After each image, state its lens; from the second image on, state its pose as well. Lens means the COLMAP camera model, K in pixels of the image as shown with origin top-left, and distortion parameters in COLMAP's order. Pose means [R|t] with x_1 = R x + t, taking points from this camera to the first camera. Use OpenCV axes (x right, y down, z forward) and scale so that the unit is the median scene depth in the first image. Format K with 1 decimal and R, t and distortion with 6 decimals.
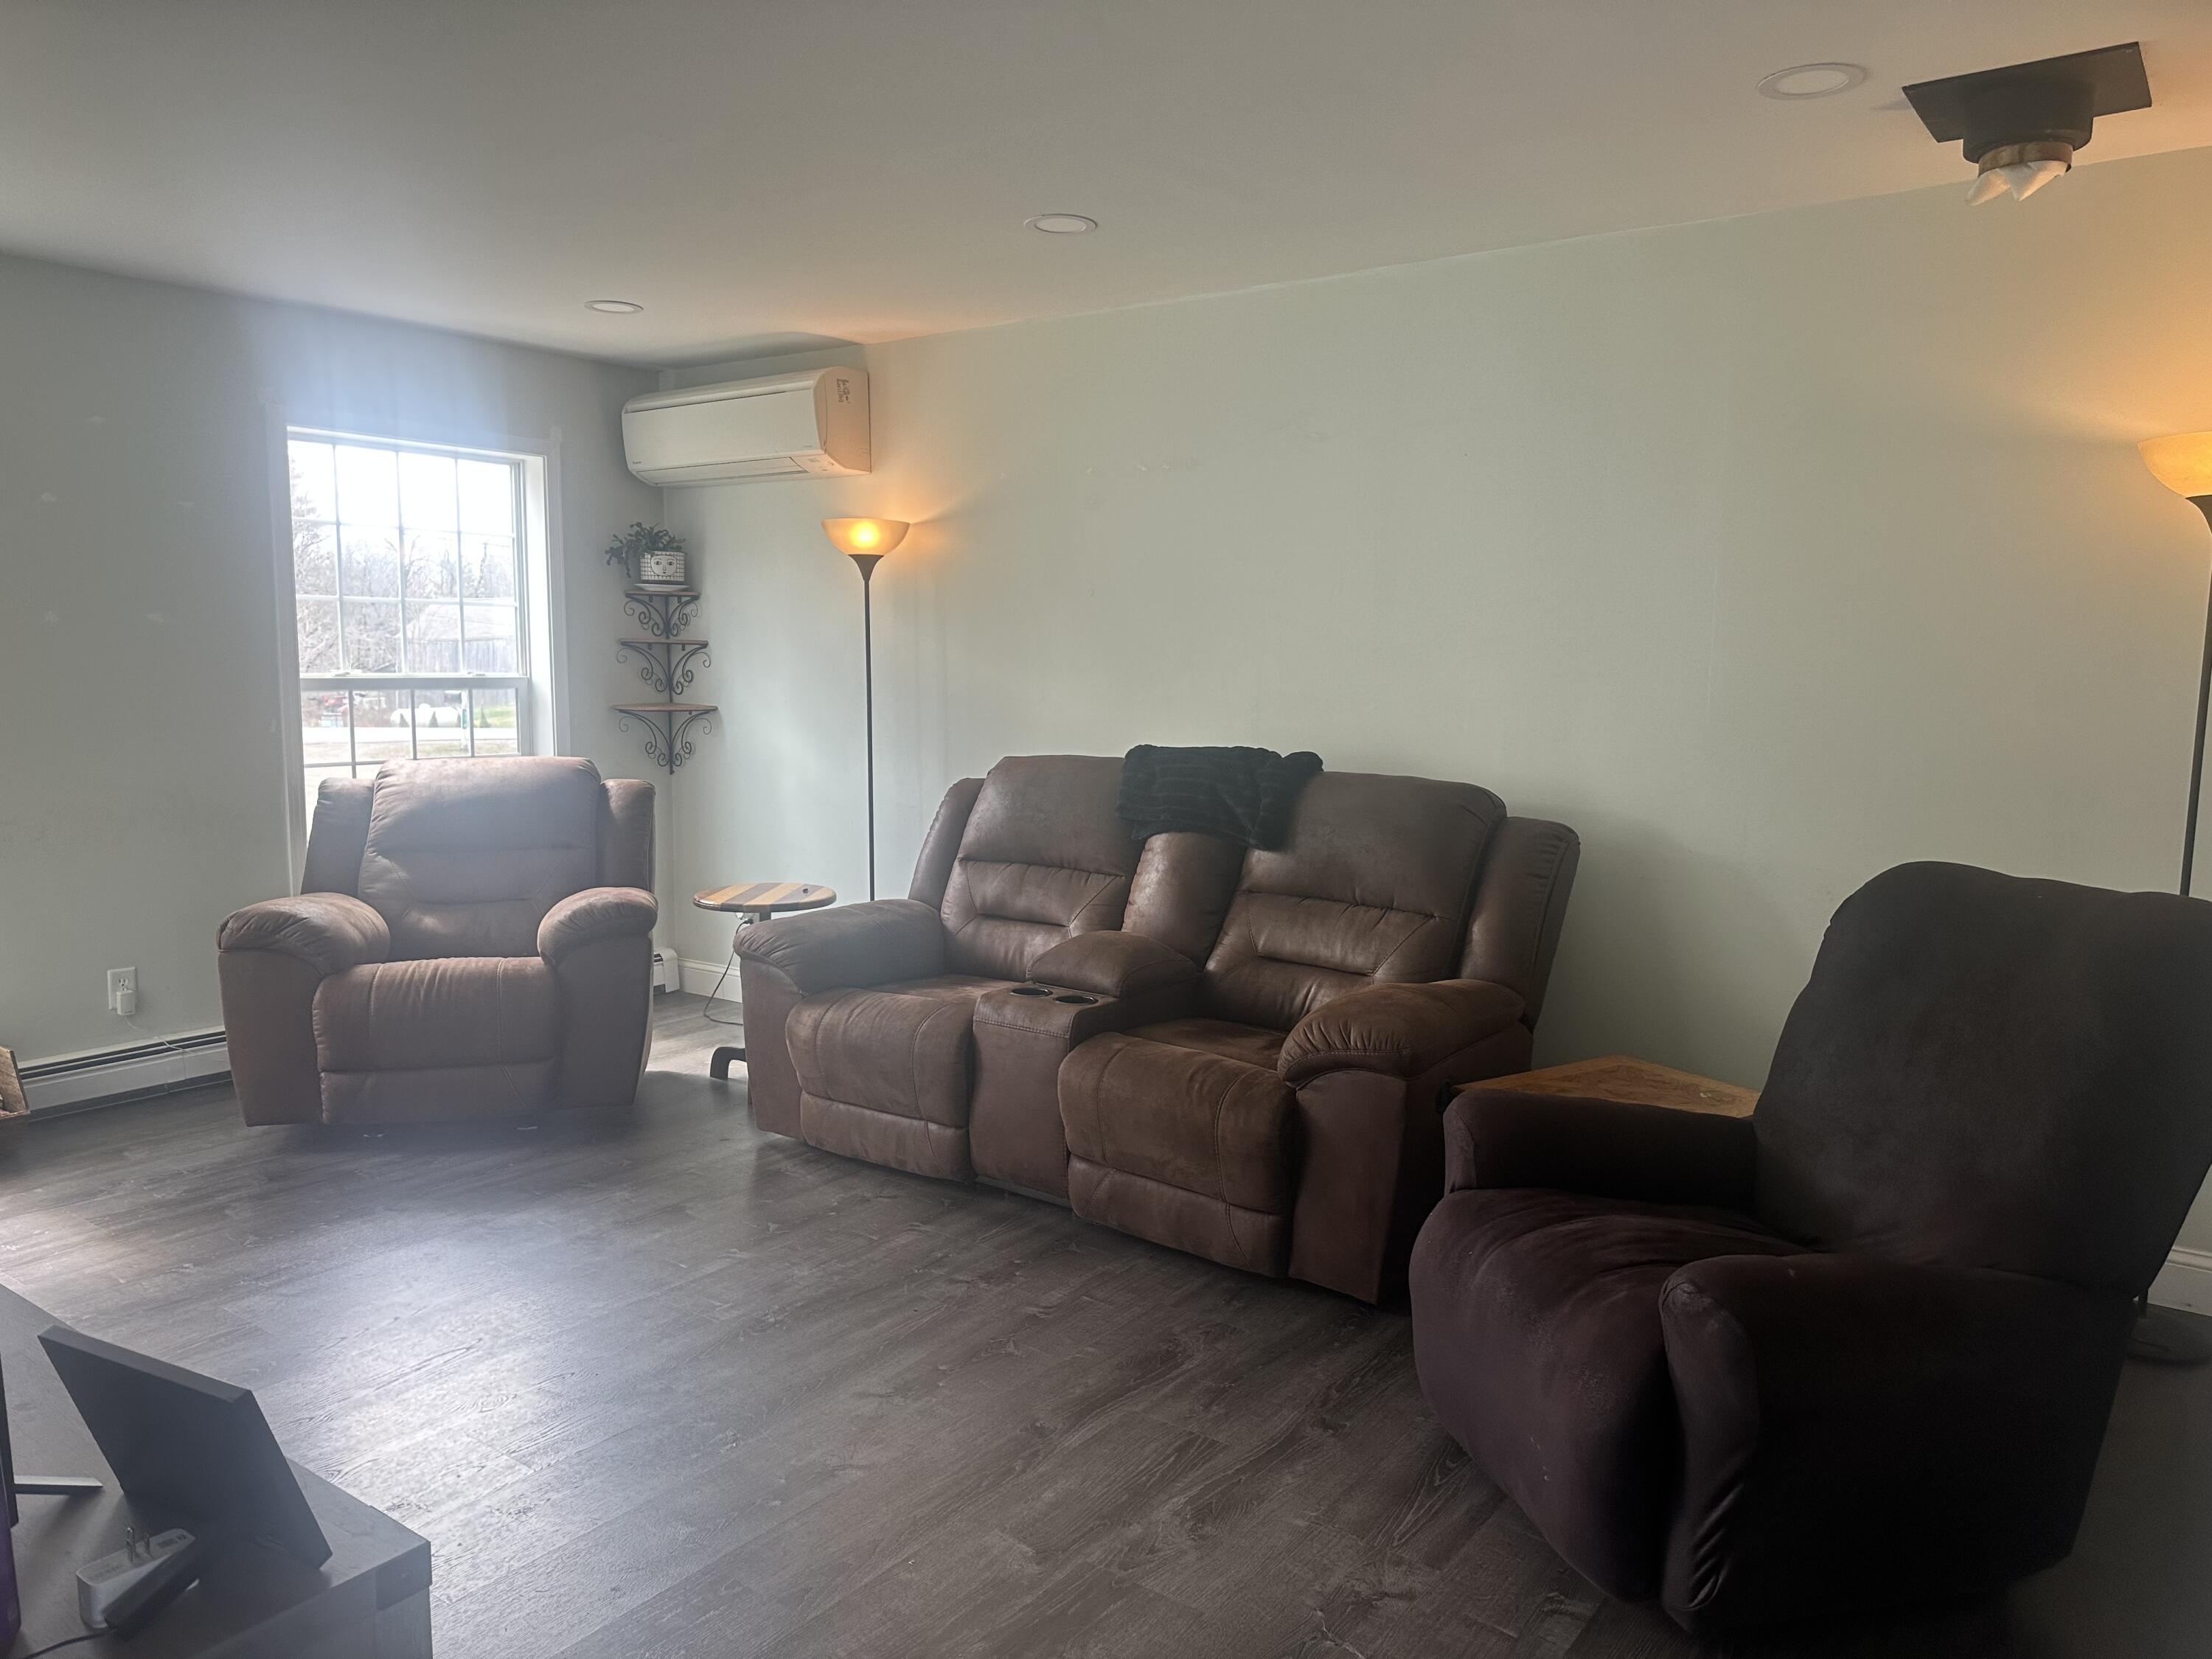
lens RADIAL K [[1547.4, 0, 1107.9], [0, 1547.4, 810.2], [0, 0, 1]] dist [0.160358, -0.257468]
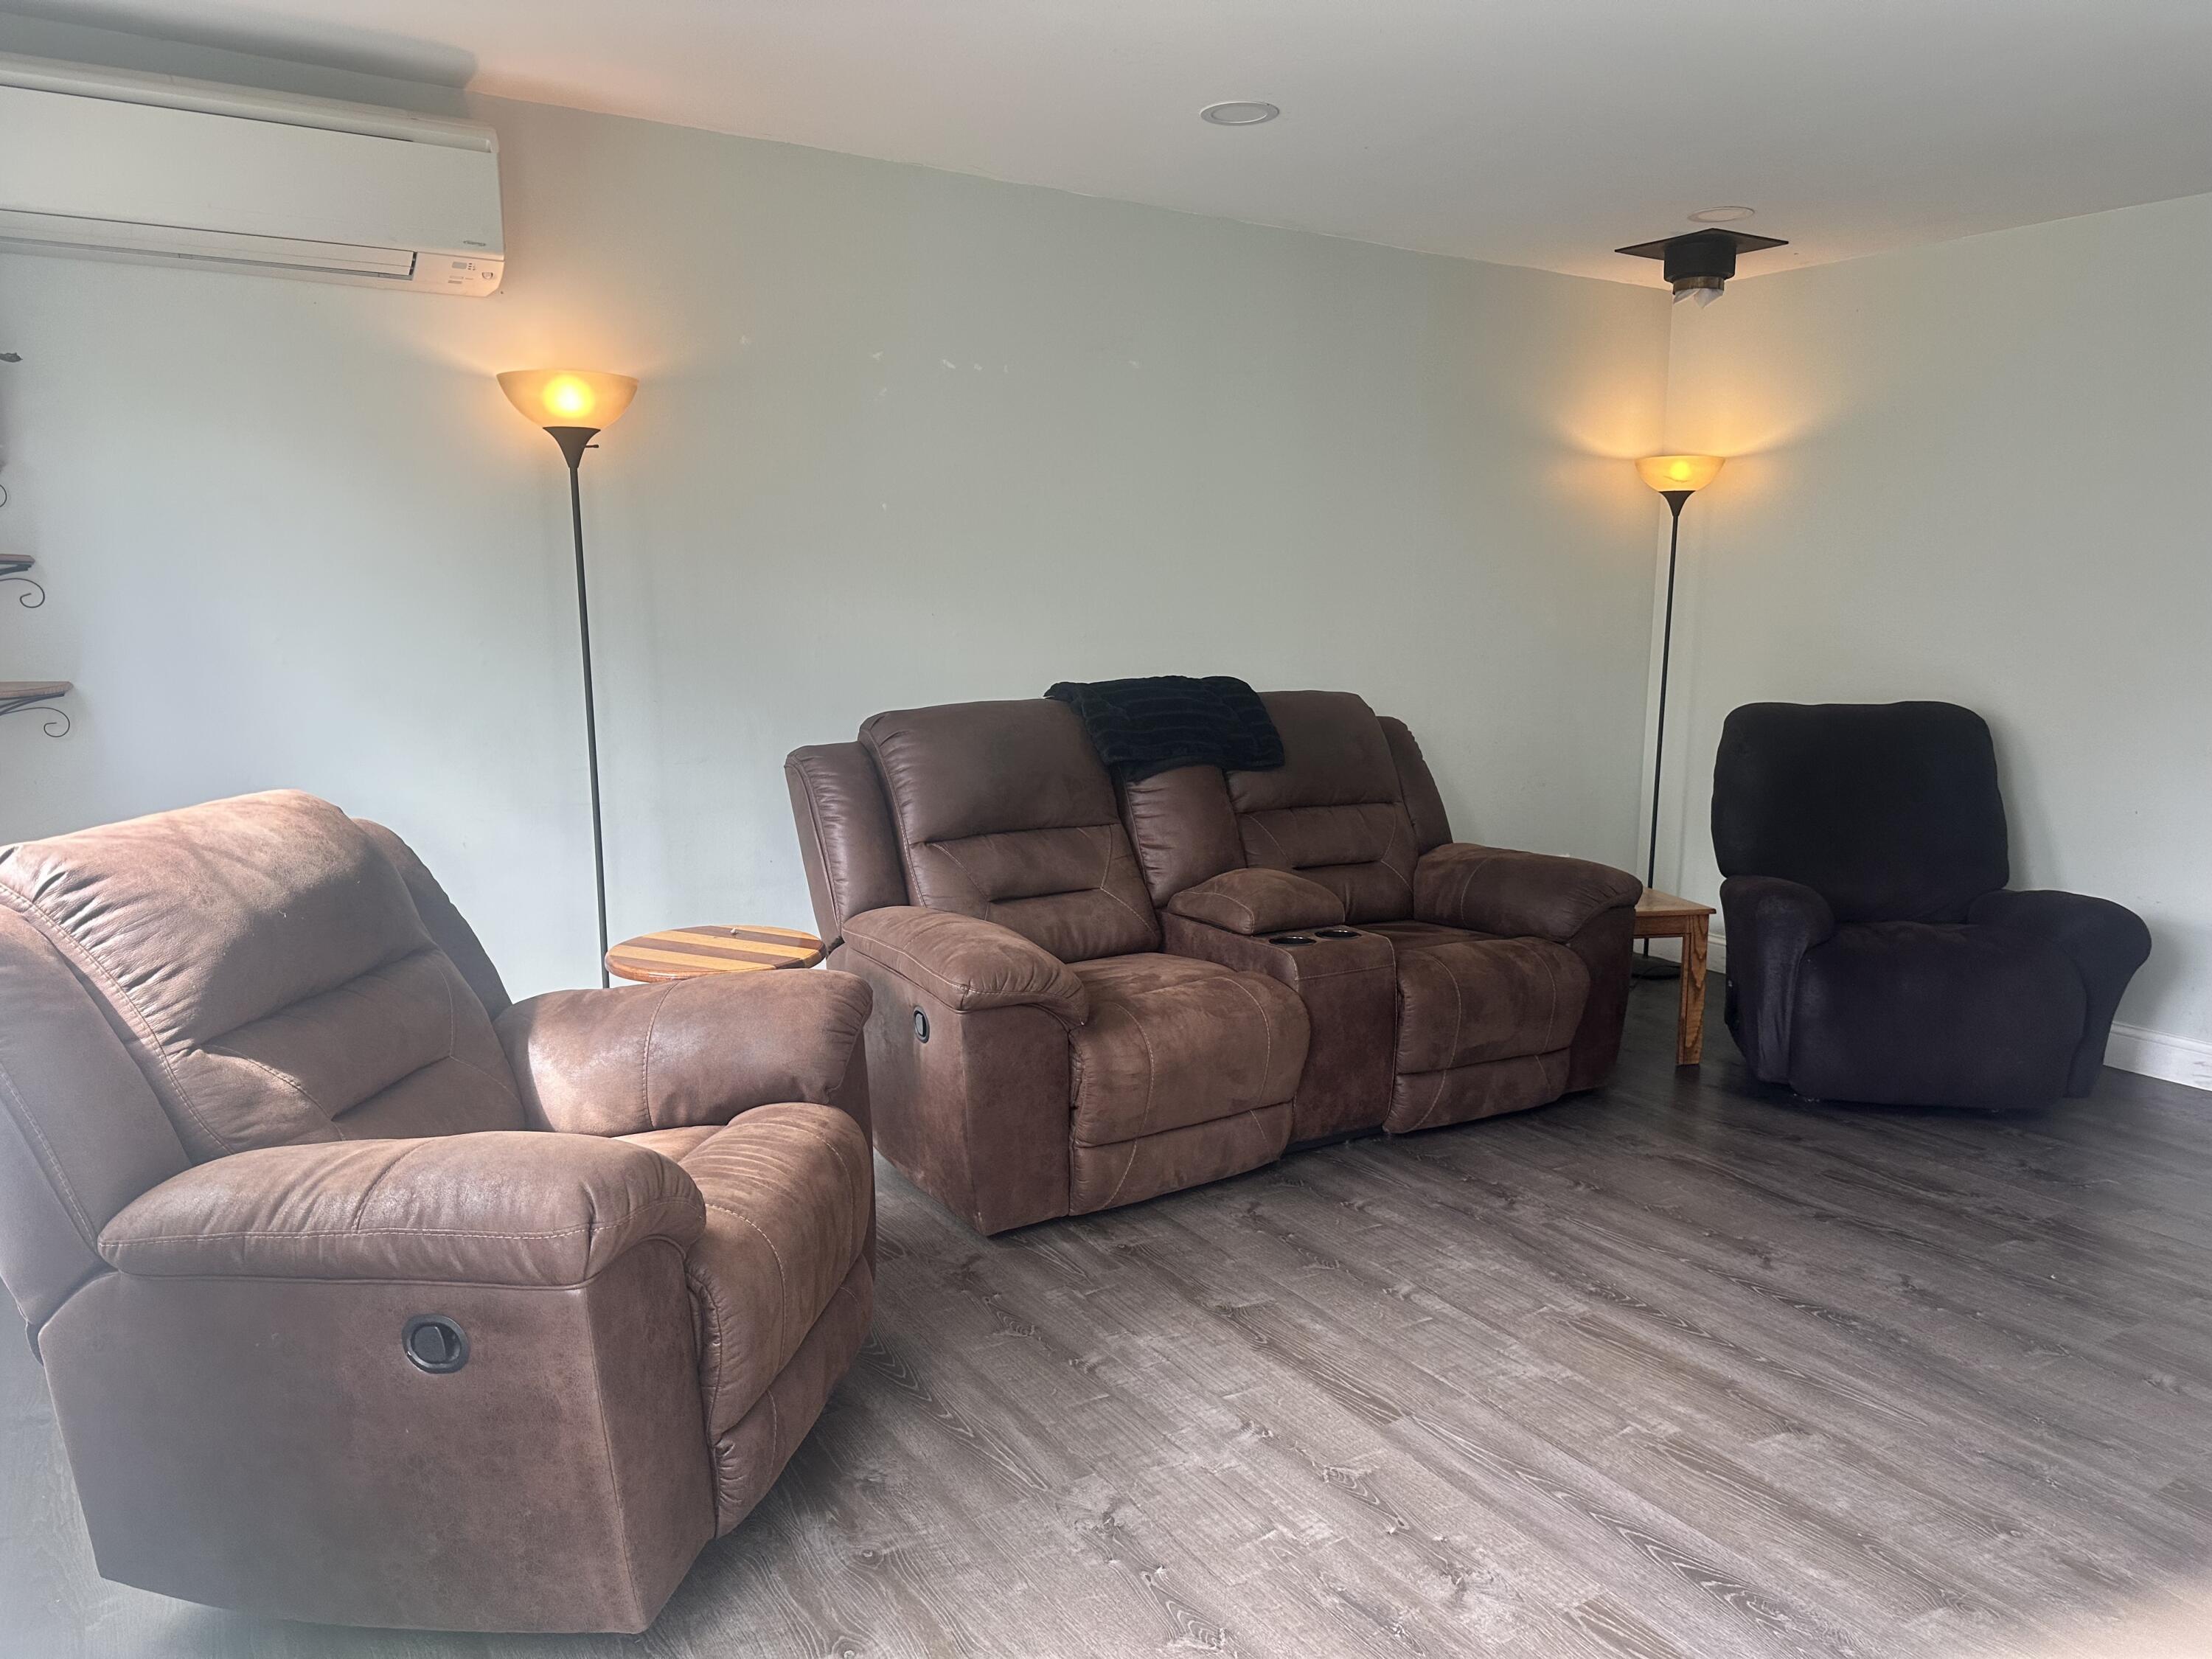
lens RADIAL K [[1535.7, 0, 1099.4], [0, 1535.7, 781.9], [0, 0, 1]] dist [0.065514, -0.059162]
pose [[0.360724, -0.120058, 0.924913, -0.779662], [0.094287, 0.991294, 0.091902, -0.062302], [-0.927895, 0.054056, 0.368903, 0.622982]]
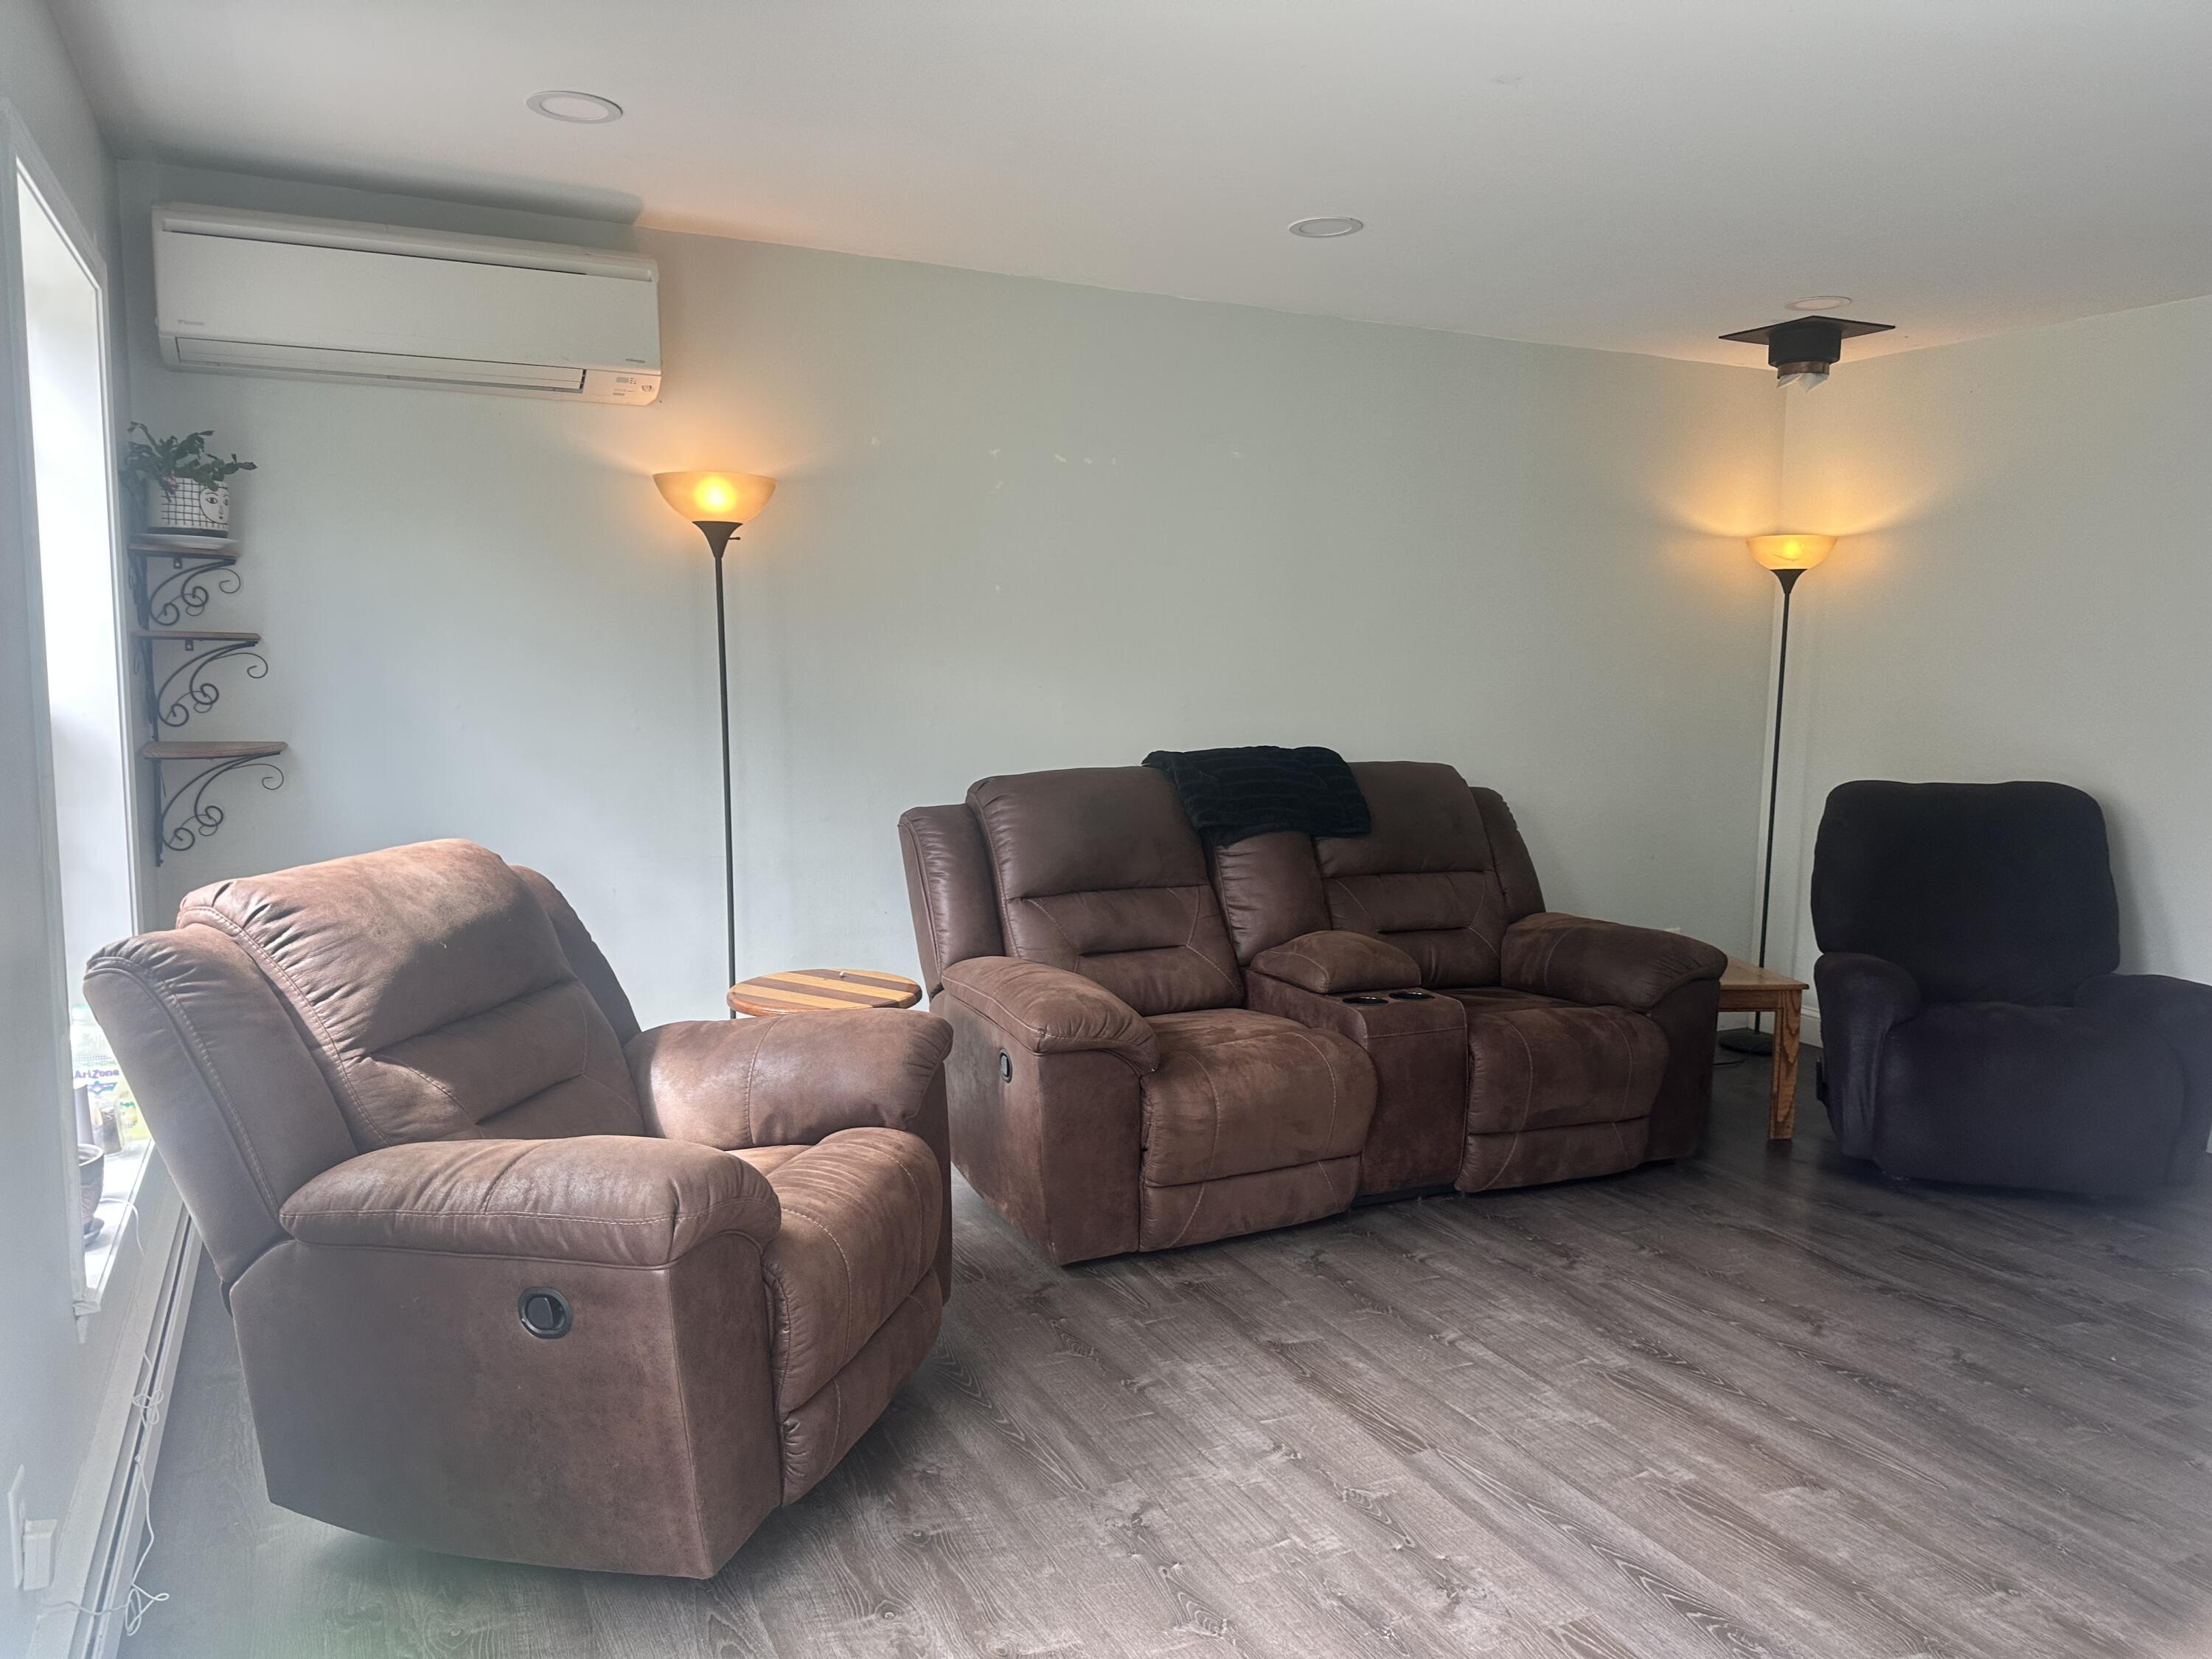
lens RADIAL K [[1535.7, 0, 1099.4], [0, 1535.7, 781.9], [0, 0, 1]] dist [0.065514, -0.059162]
pose [[0.458184, -0.076236, 0.885582, -0.813971], [0.083827, 0.995581, 0.042334, -0.063918], [-0.884896, 0.054839, 0.462550, 0.564697]]
